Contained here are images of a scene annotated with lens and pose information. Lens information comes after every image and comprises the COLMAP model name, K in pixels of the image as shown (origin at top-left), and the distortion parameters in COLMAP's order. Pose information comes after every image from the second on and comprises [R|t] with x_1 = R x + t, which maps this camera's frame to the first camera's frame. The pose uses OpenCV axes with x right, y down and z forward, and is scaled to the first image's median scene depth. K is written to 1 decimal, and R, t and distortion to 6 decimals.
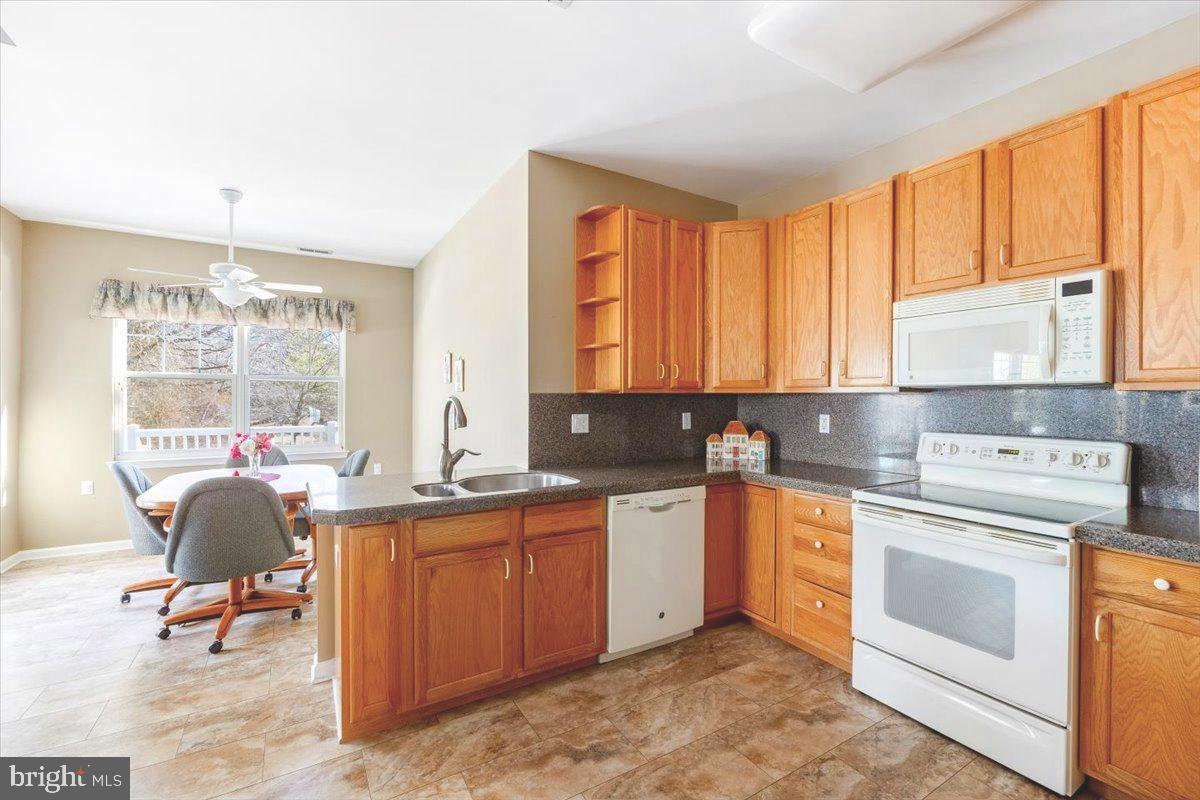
lens RADIAL K [[566.4, 0, 600.0], [0, 566.4, 400.0], [0, 0, 1]] dist [-0.002626, -0.000249]
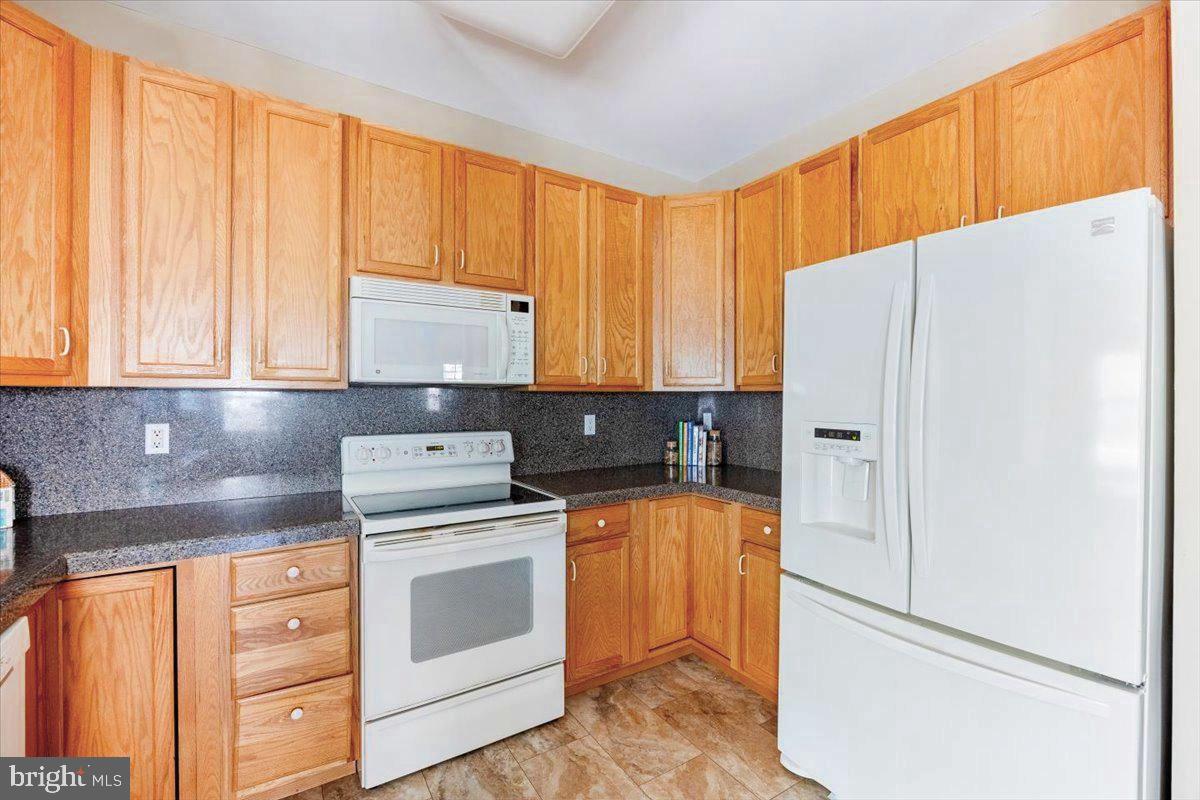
lens RADIAL K [[522.7, 0, 600.0], [0, 522.7, 400.0], [0, 0, 1]] dist [-0.002554, -0.000450]
pose [[-0.057355, -0.010976, 0.998294, -0.256980], [0.001691, 0.999937, 0.011091, -0.006951], [-0.998352, 0.002324, -0.057333, 0.773776]]
